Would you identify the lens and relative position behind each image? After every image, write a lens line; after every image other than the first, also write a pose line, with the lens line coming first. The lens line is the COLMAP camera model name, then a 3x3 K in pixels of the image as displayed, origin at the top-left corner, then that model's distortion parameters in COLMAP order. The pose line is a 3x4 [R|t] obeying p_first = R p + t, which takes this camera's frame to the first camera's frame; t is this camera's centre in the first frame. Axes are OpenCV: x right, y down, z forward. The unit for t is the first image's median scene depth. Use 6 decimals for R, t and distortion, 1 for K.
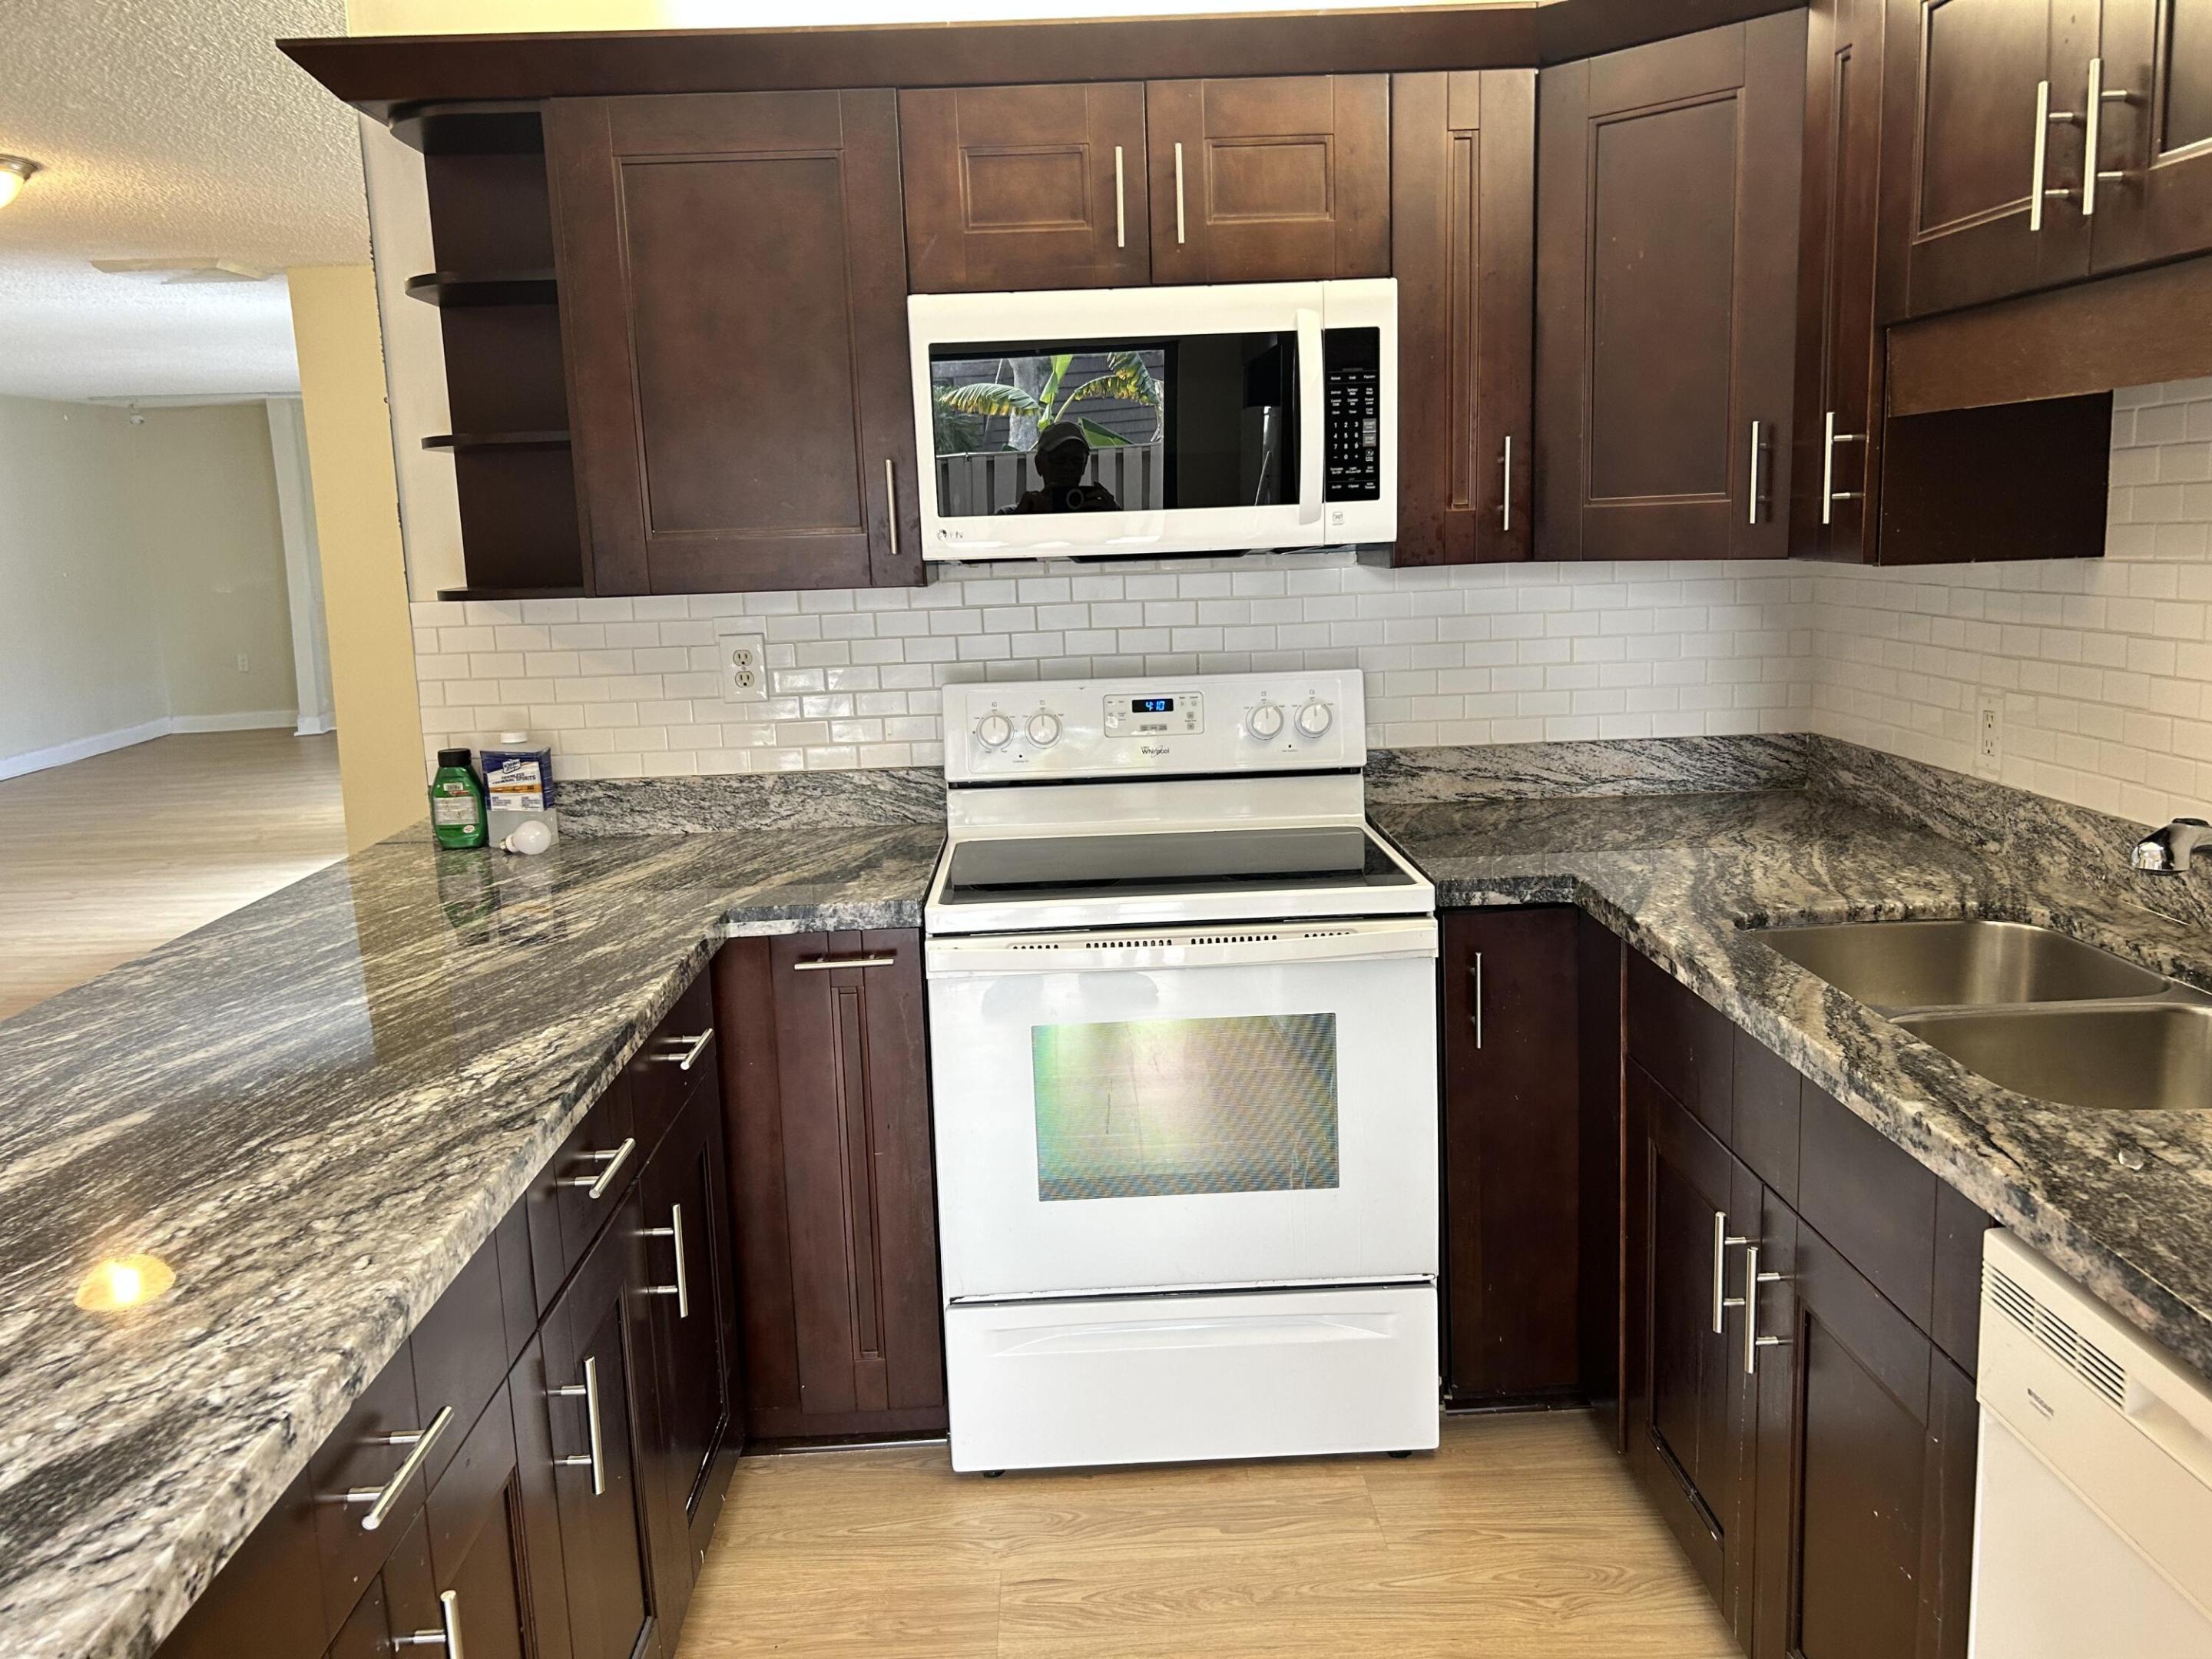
lens RADIAL K [[1664.8, 0, 1107.1], [0, 1664.8, 811.2], [0, 0, 1]] dist [0.047494, -0.060936]
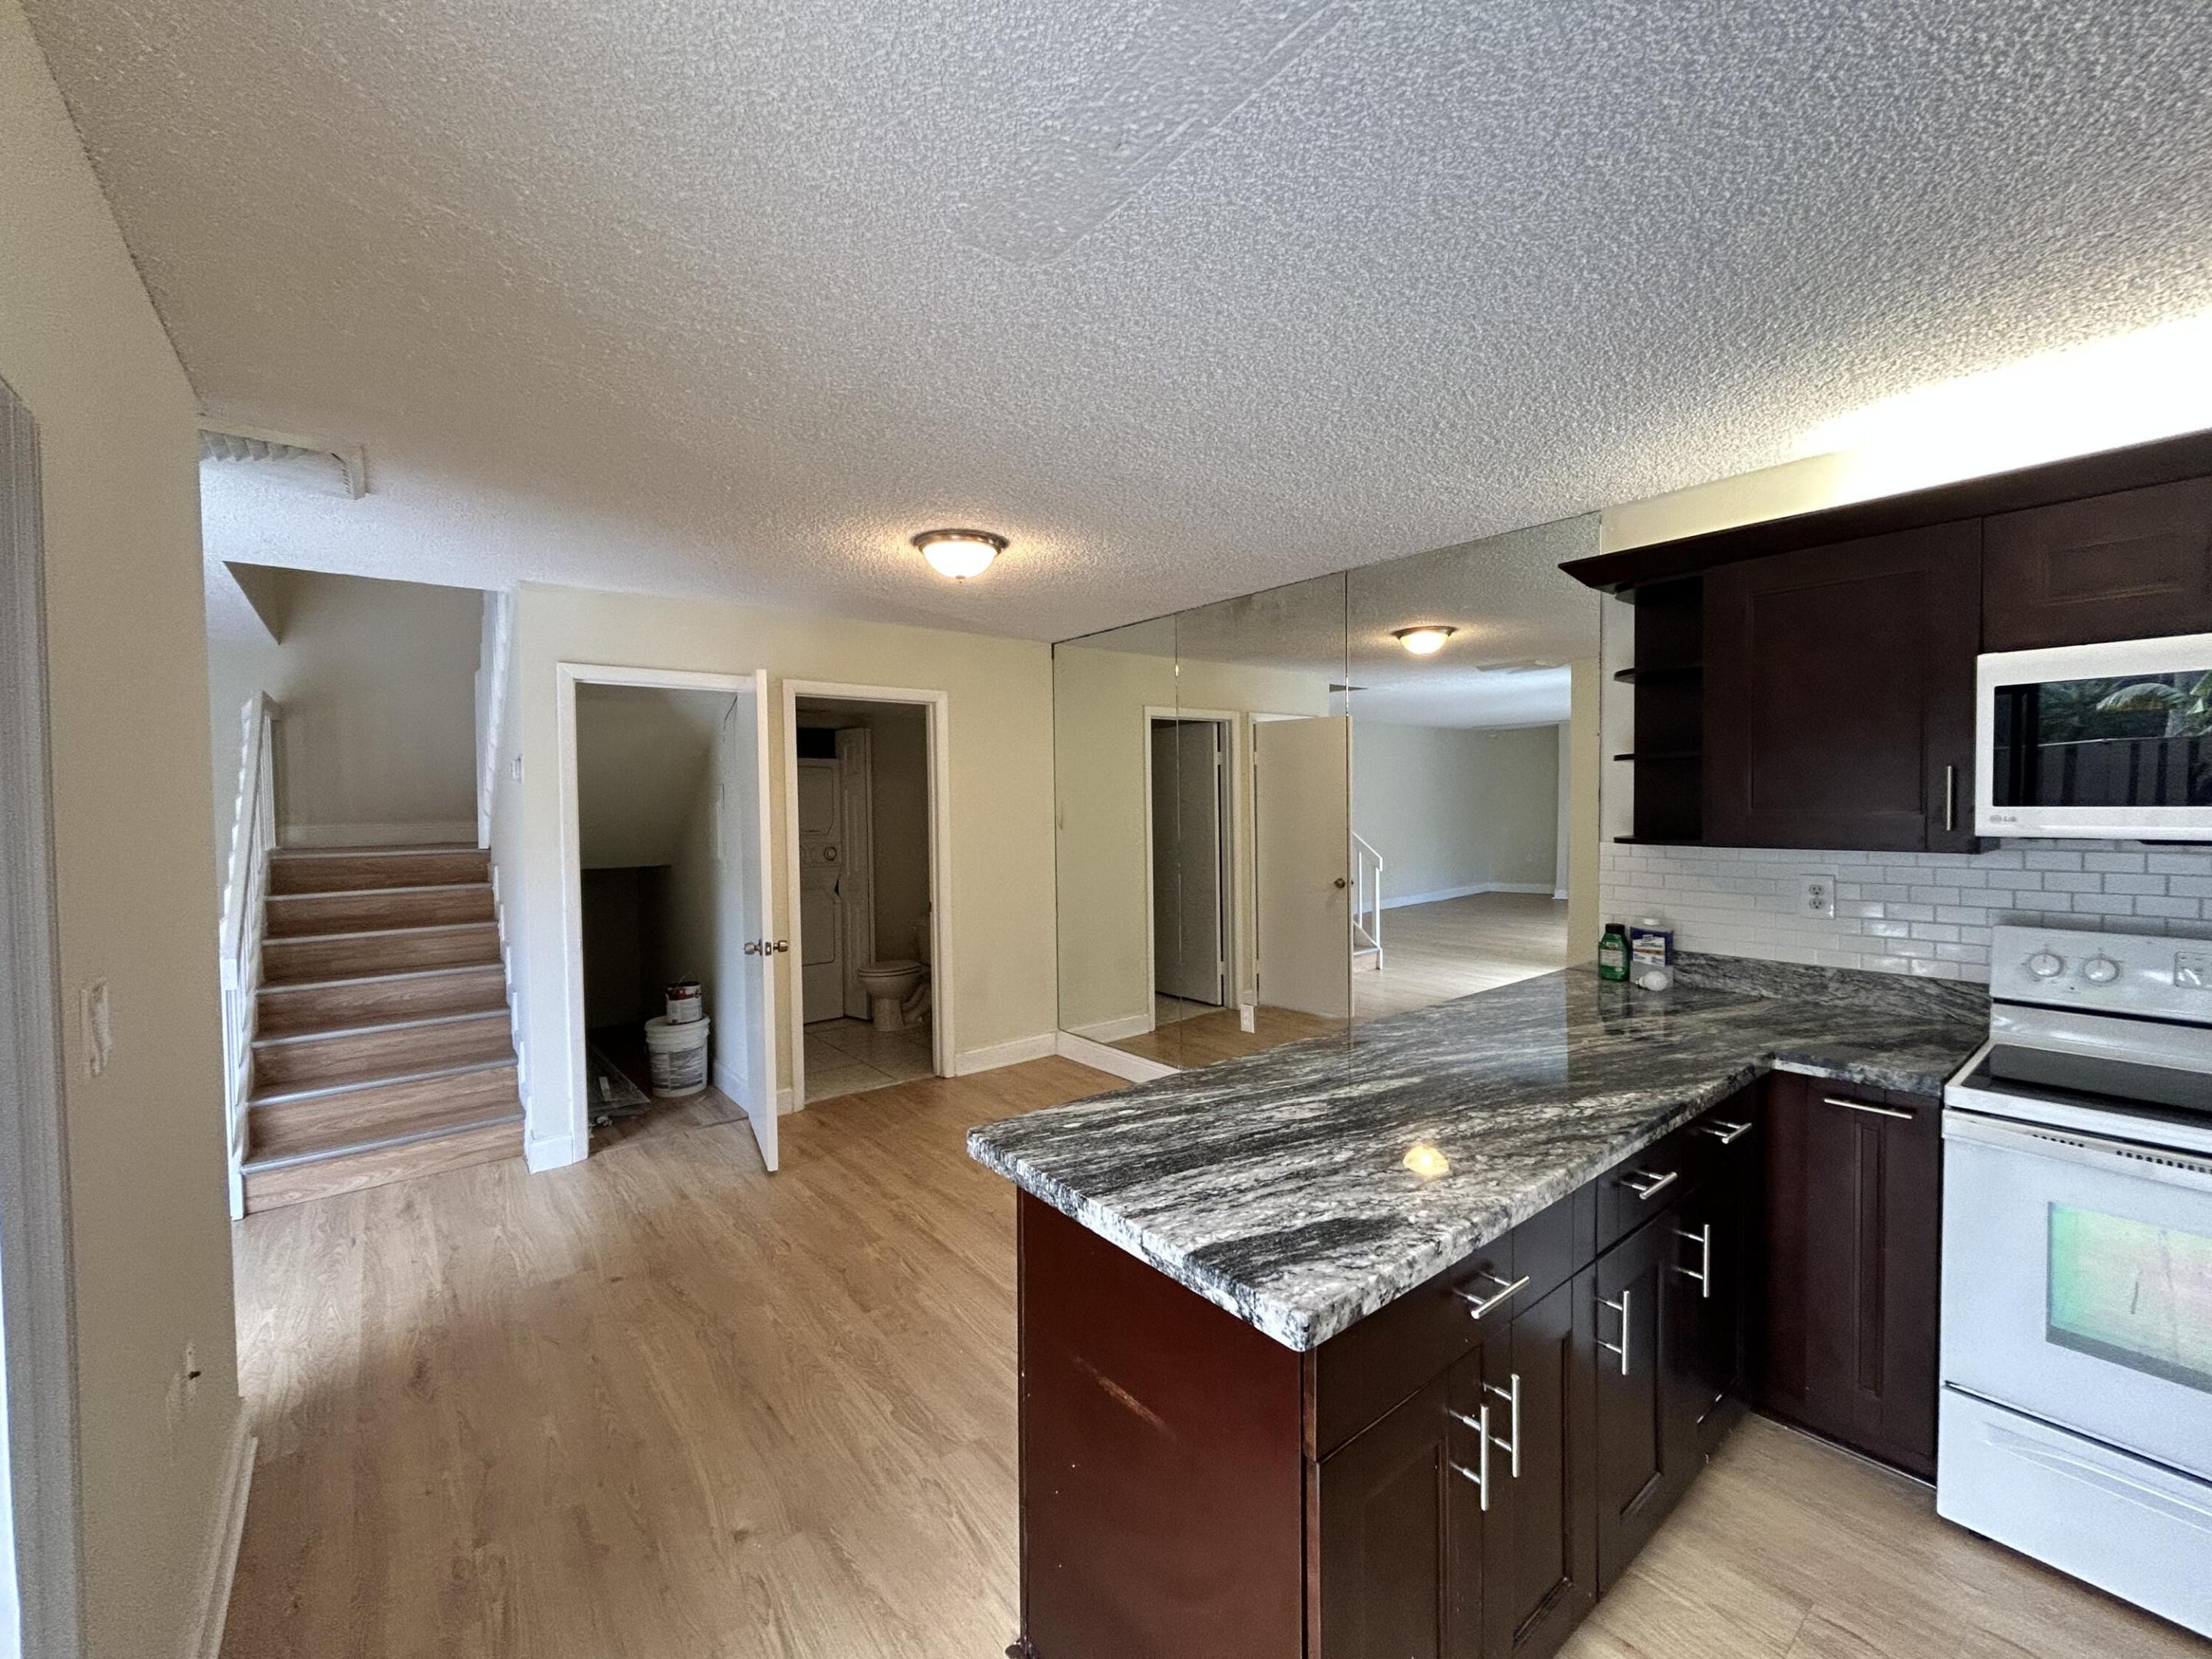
lens RADIAL K [[899.4, 0, 1105.6], [0, 899.4, 826.1], [0, 0, 1]] dist [0.000192, -0.000197]
pose [[0.601857, 0.050499, -0.797005, 0.054354], [-0.147345, 0.987887, -0.048674, -0.014963], [0.784893, 0.146729, 0.602008, -0.033011]]
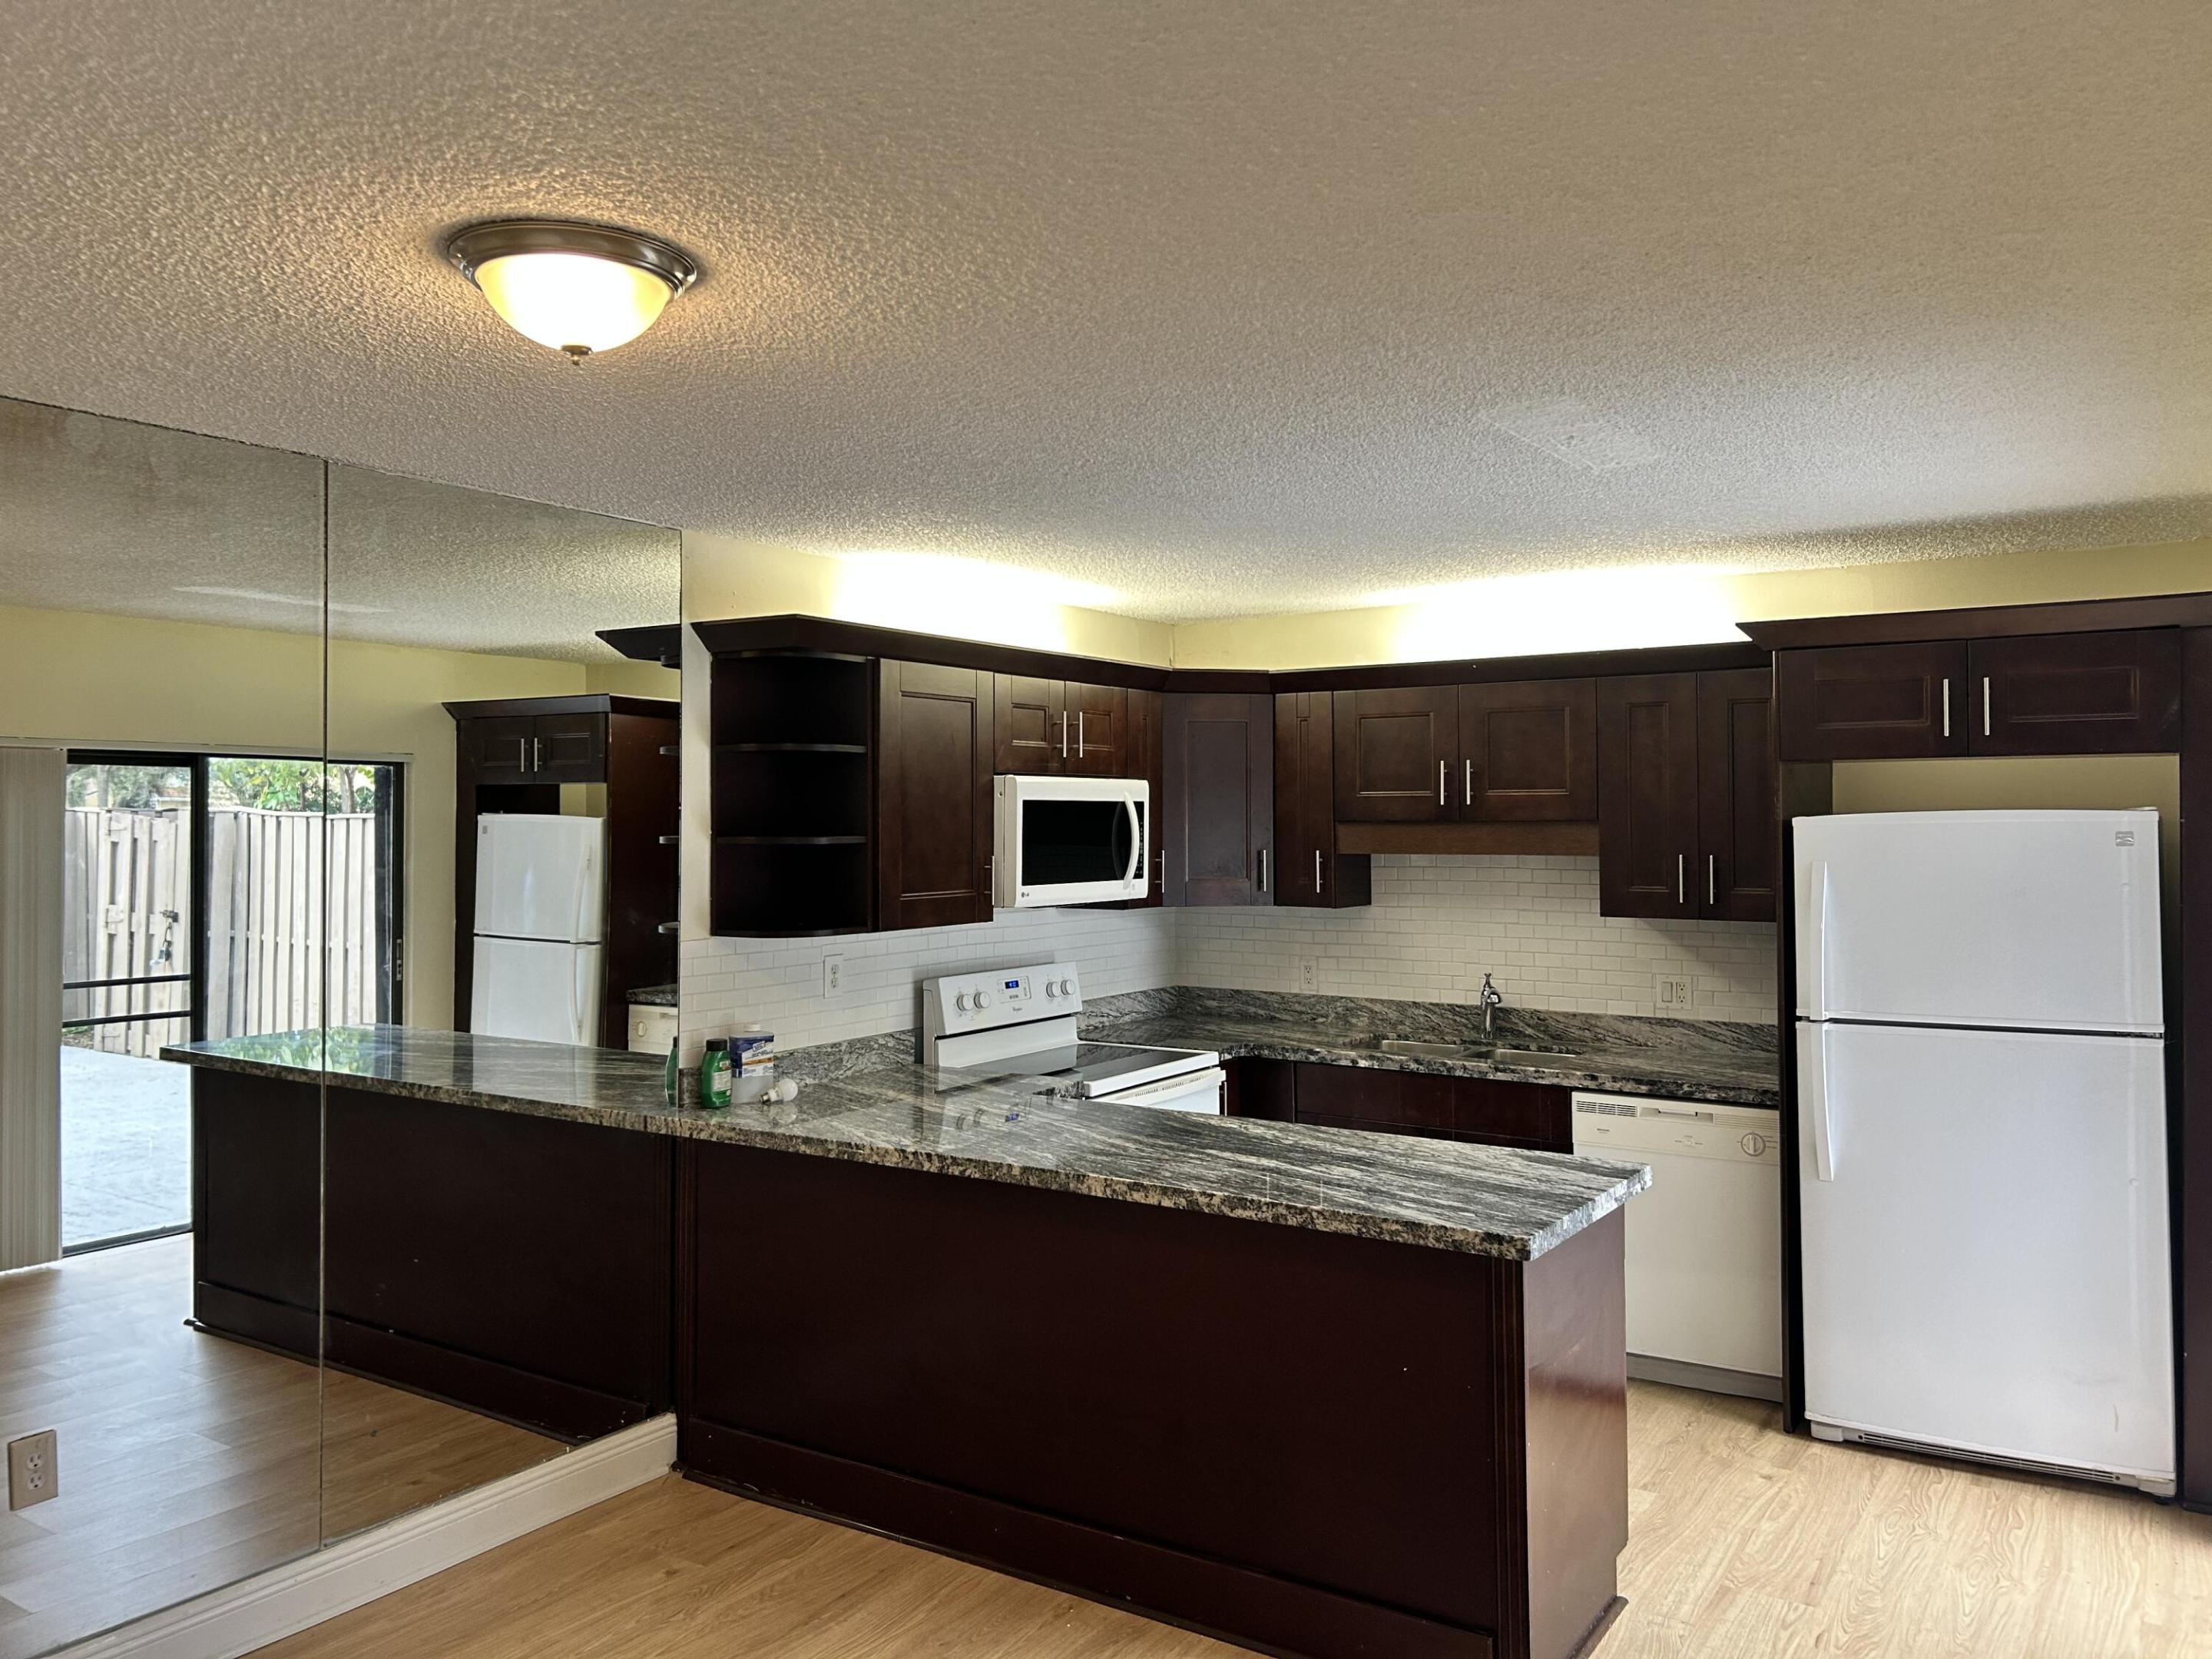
lens RADIAL K [[1664.8, 0, 1089.9], [0, 1664.8, 799.1], [0, 0, 1]] dist [0.047494, -0.060936]
pose [[0.576380, 0.043601, 0.816018, -1.661420], [0.124121, 0.982319, -0.140158, 0.003658], [-0.807700, 0.182069, 0.560777, -0.163598]]
